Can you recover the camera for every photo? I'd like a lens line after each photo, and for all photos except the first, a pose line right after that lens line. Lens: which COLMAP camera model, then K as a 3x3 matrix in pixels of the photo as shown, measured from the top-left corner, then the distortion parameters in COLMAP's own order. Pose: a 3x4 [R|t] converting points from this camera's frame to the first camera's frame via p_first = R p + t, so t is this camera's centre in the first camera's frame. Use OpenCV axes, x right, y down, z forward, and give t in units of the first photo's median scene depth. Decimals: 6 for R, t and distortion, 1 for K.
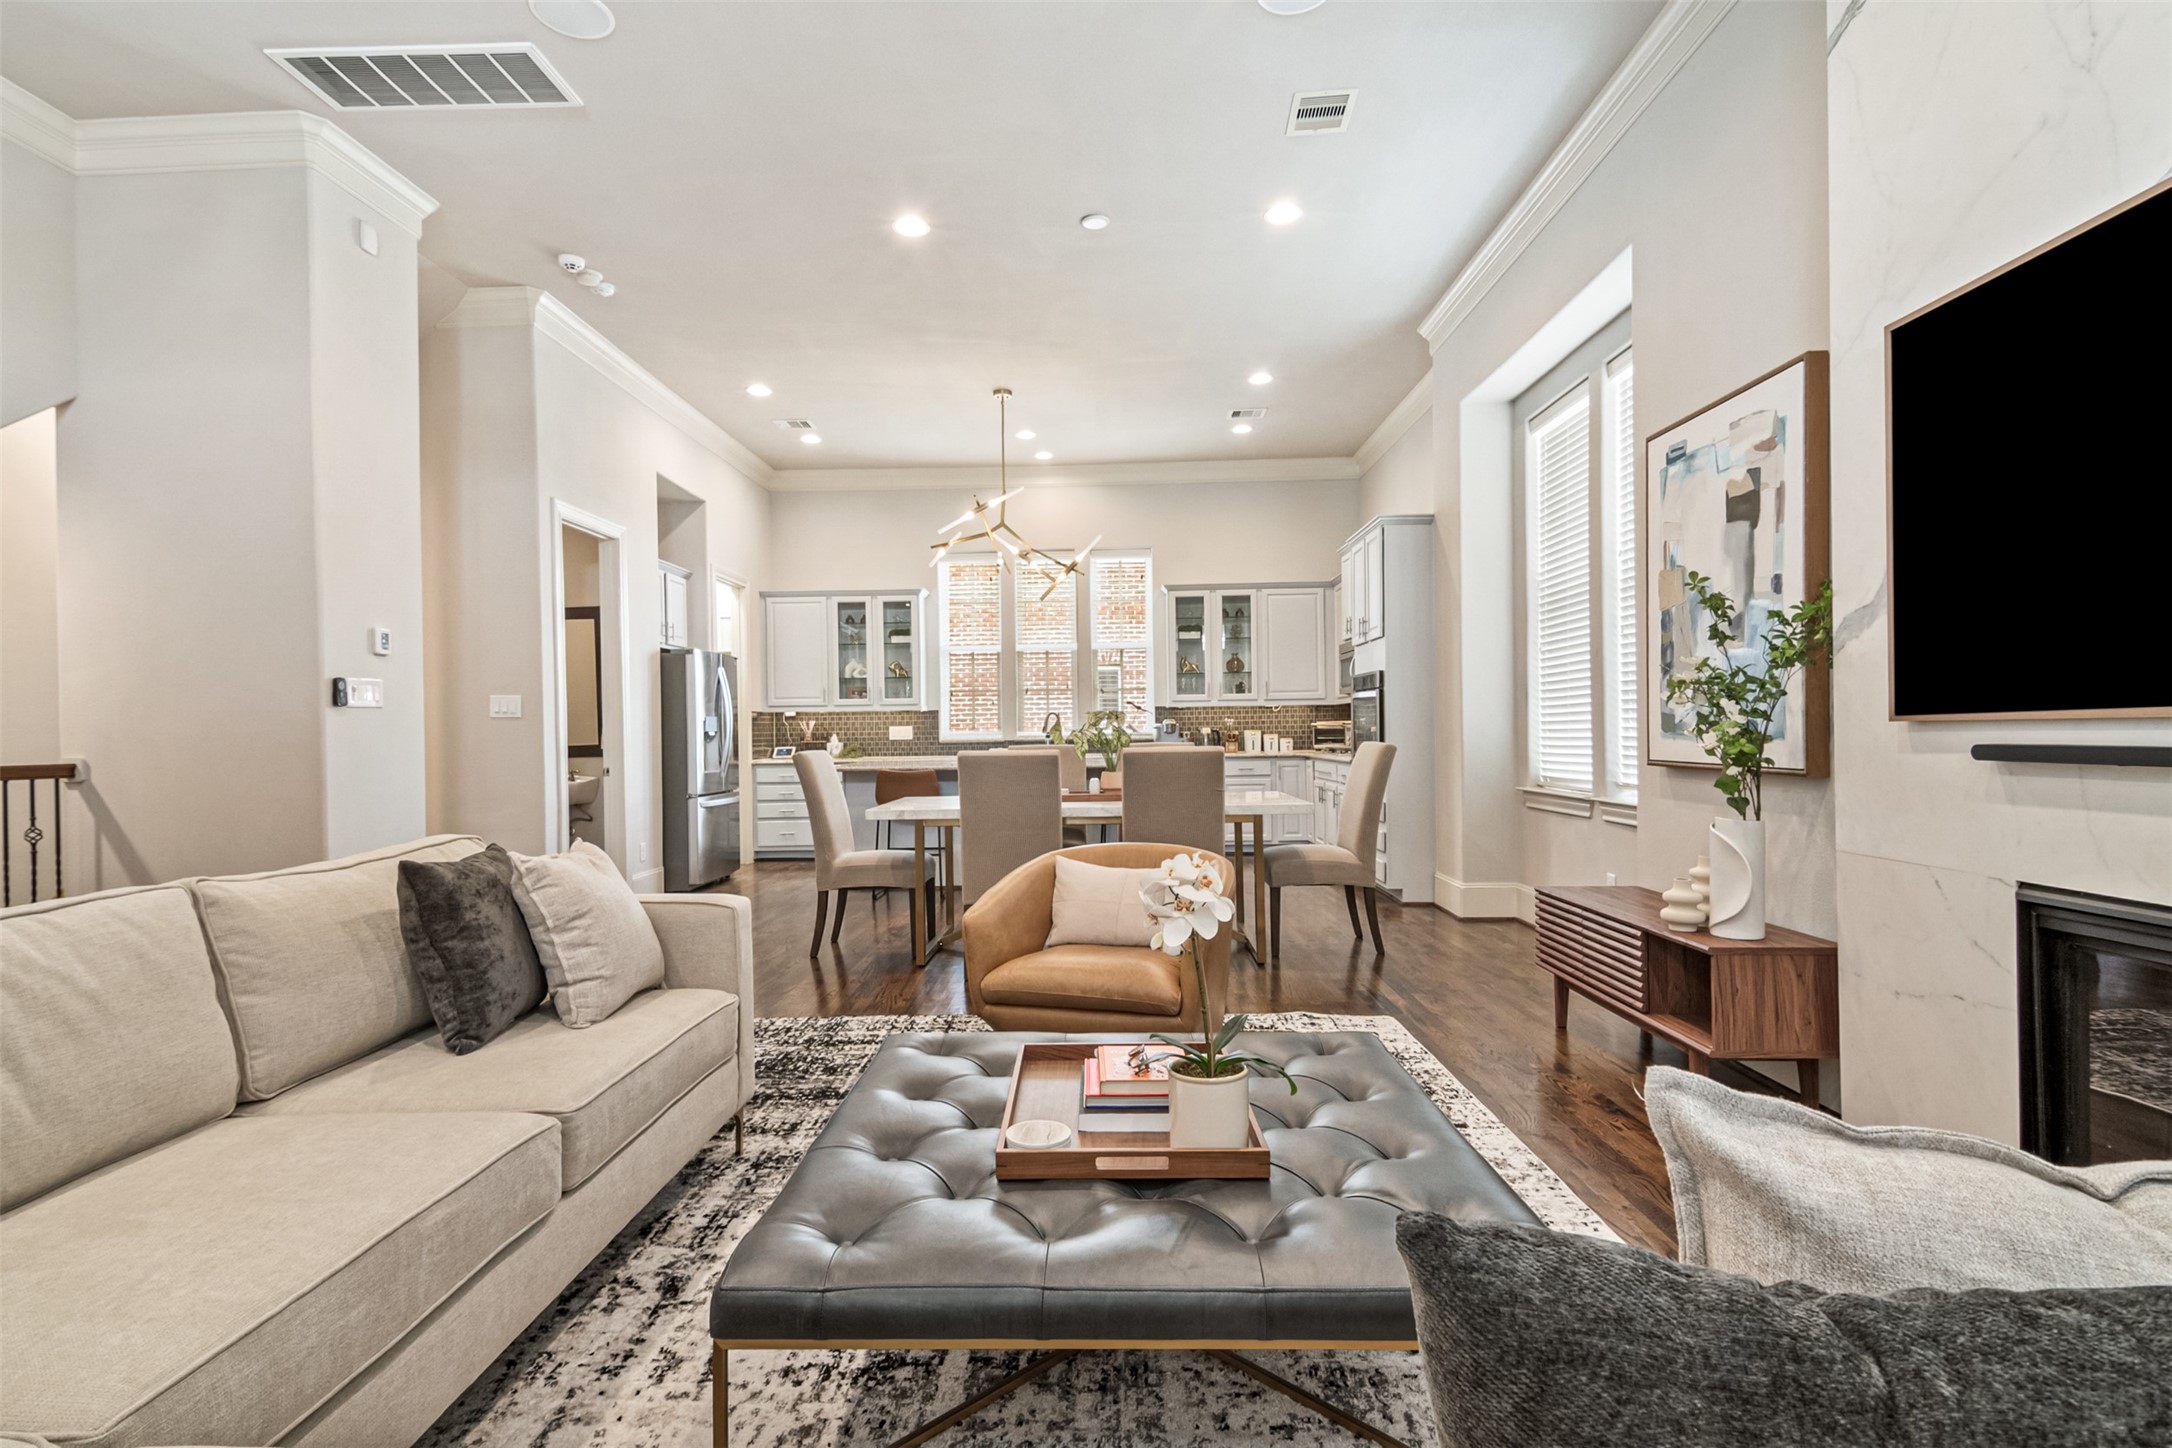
lens RADIAL K [[1137.3, 0, 1086.0], [0, 1137.3, 724.0], [0, 0, 1]] dist [0.052843, -0.027005]
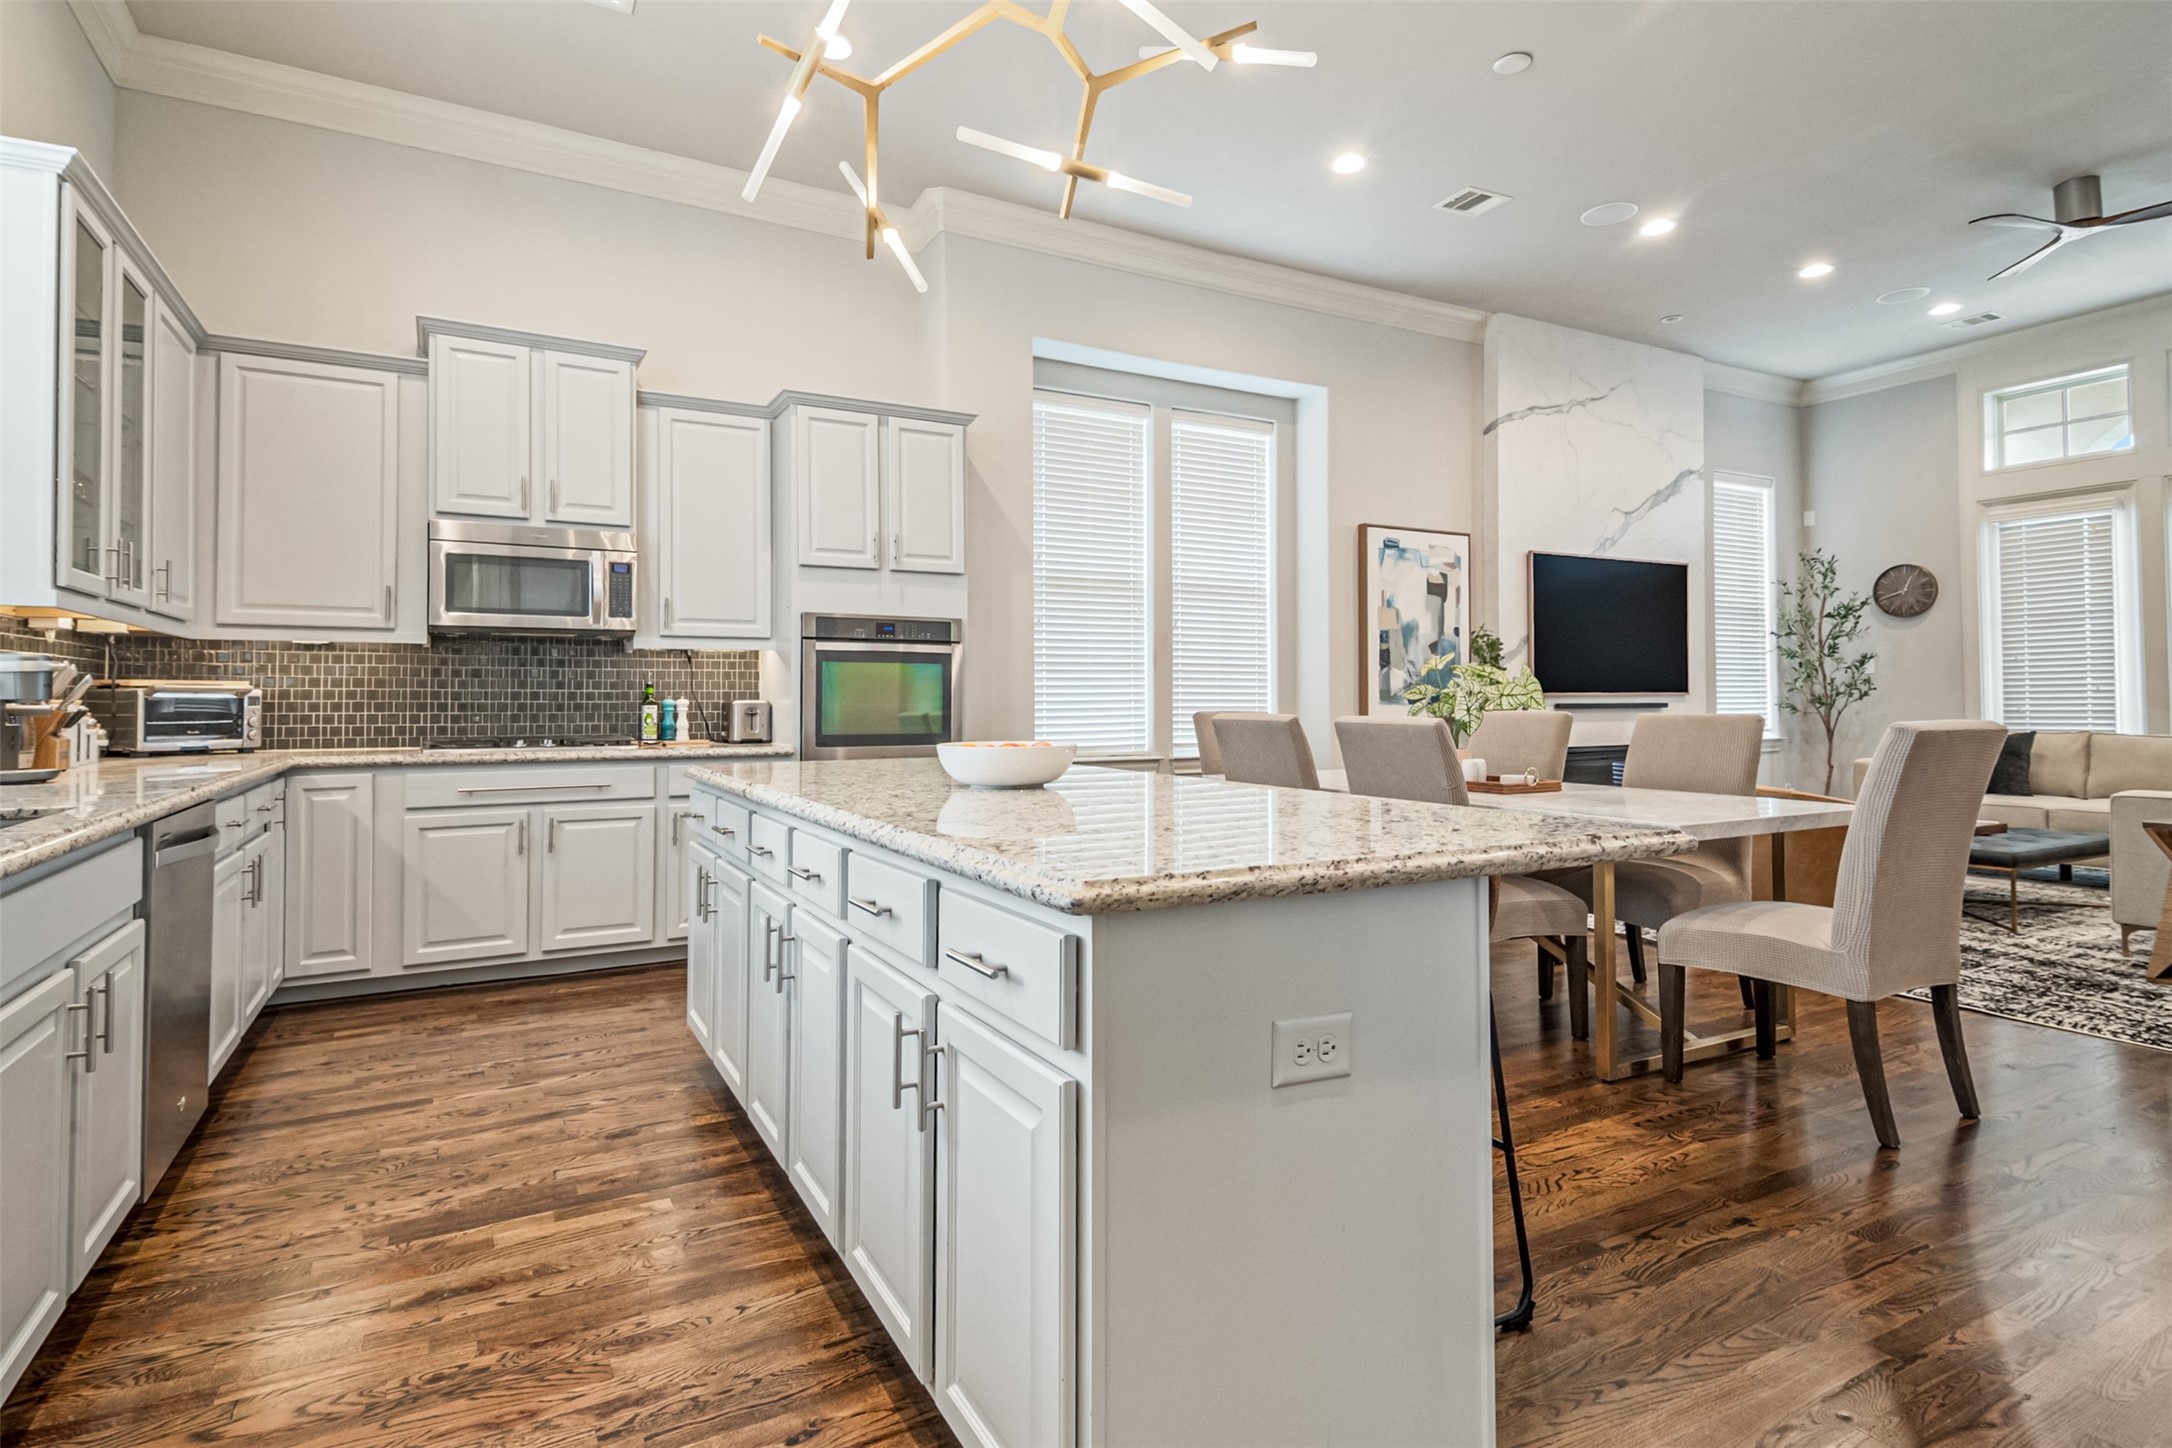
lens RADIAL K [[1137.3, 0, 1086.0], [0, 1137.3, 724.0], [0, 0, 1]] dist [0.052843, -0.027005]
pose [[-0.498677, 0.002589, 0.866784, -0.884475], [0.002633, 0.999995, -0.001472, 0.050859], [-0.866784, 0.001548, -0.498681, 2.590643]]
